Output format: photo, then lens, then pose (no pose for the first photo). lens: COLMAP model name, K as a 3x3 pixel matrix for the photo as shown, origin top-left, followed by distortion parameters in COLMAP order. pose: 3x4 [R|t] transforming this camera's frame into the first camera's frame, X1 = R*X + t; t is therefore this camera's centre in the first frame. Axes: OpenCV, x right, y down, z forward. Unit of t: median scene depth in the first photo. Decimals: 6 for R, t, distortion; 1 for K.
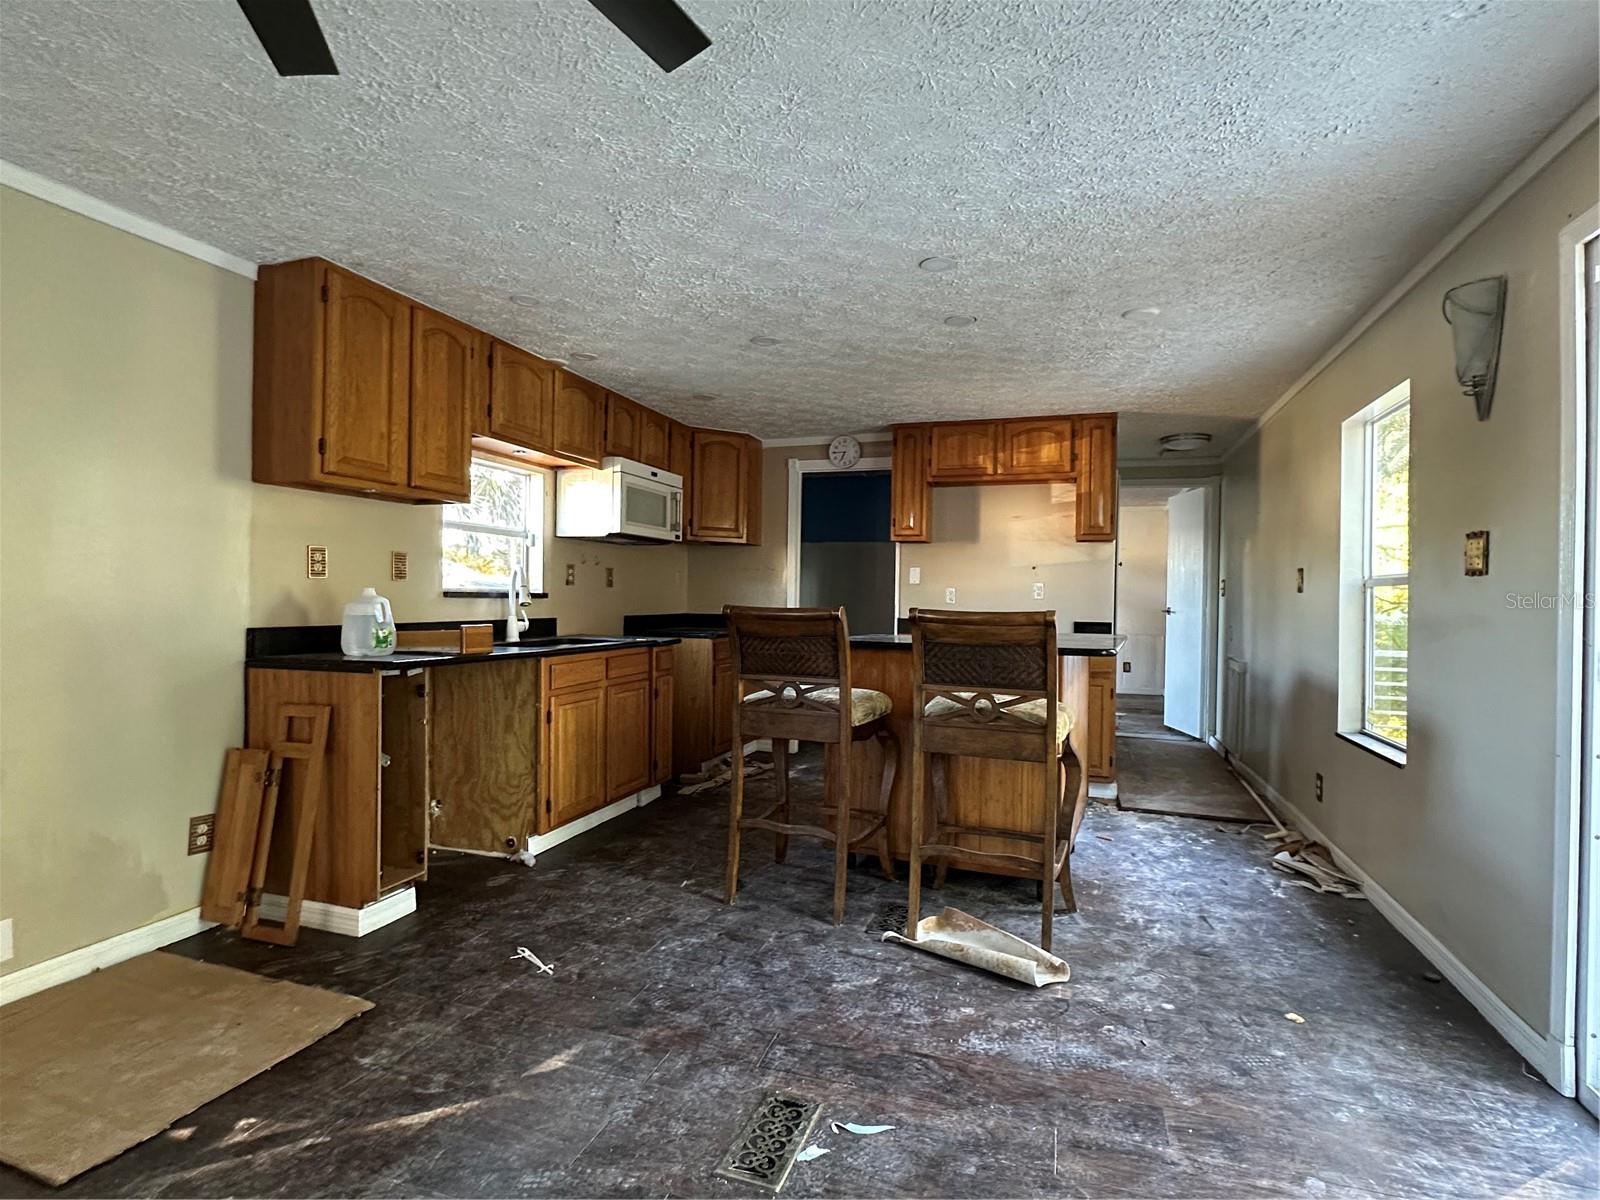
lens RADIAL K [[808.8, 0, 799.7], [0, 808.8, 598.9], [0, 0, 1]] dist [-0.000647, -0.000055]
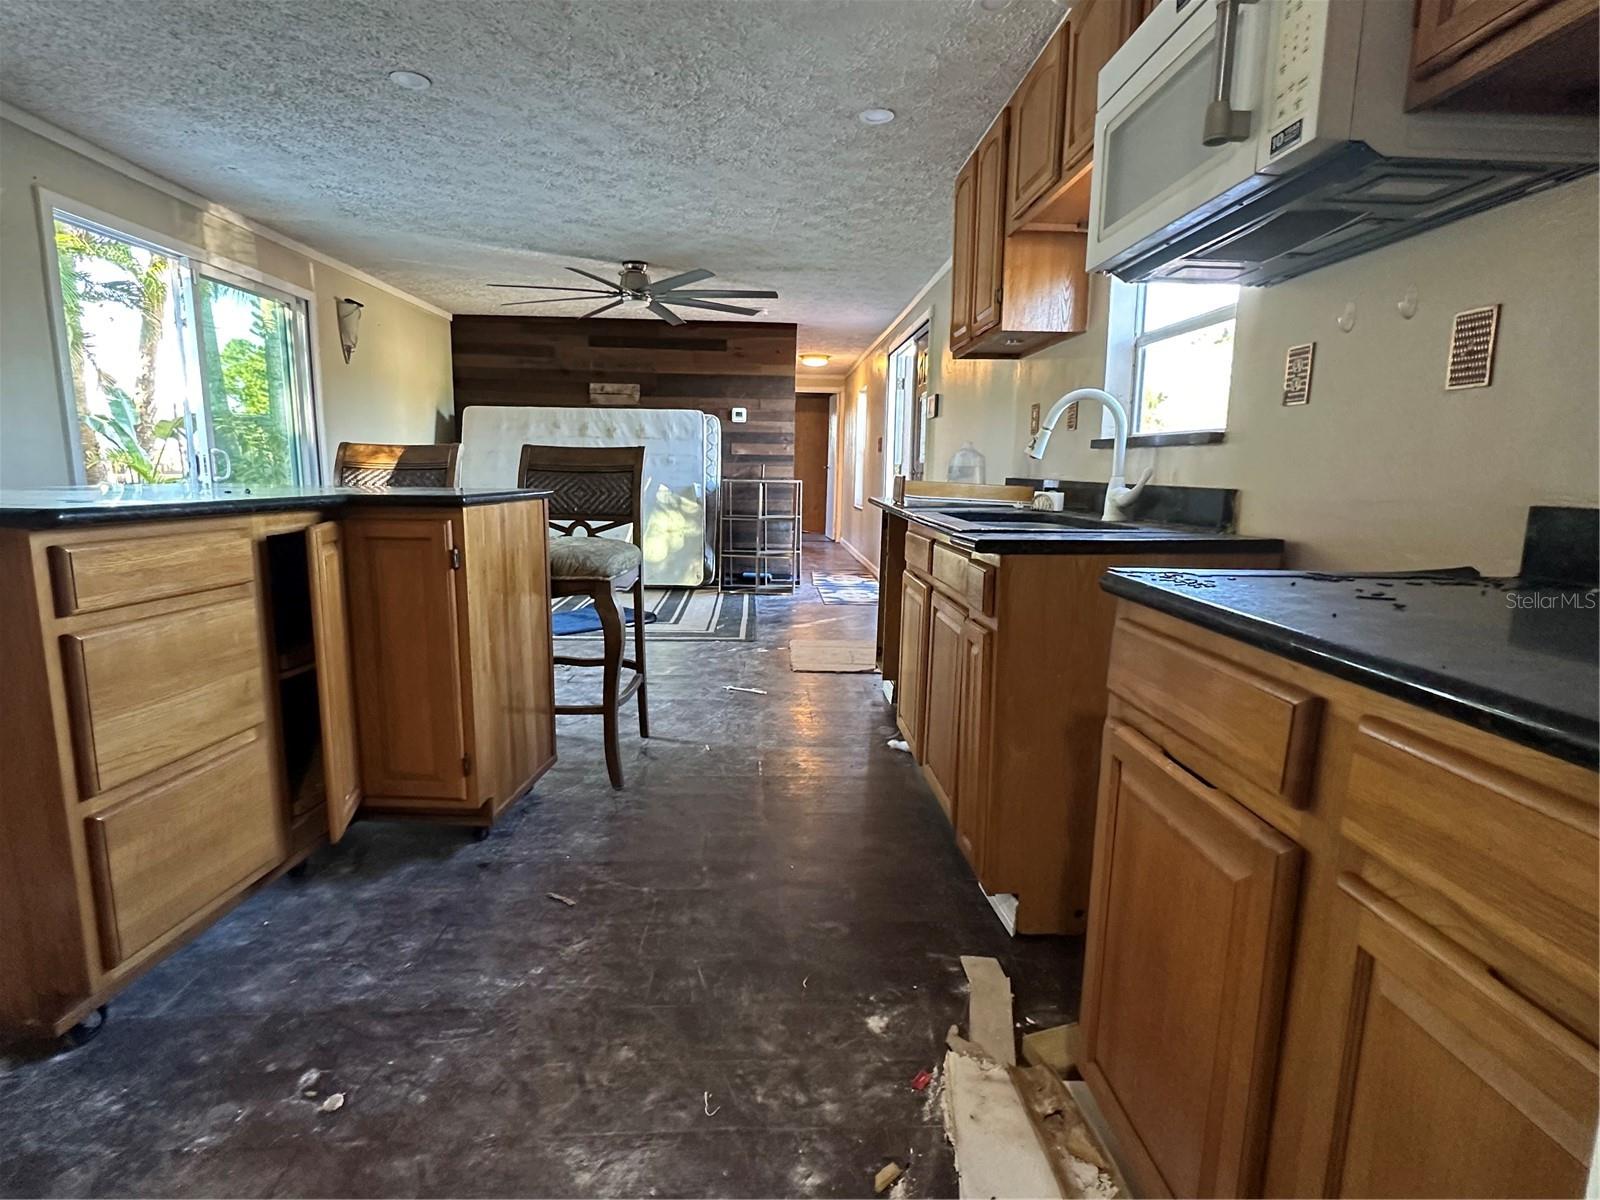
lens RADIAL K [[808.8, 0, 797.8], [0, 808.8, 597.0], [0, 0, 1]] dist [-0.000647, -0.000055]
pose [[-0.929661, 0.037459, -0.366508, 0.103484], [-0.022953, 0.986996, 0.159099, 0.026422], [0.367702, 0.156320, -0.916711, 1.956197]]
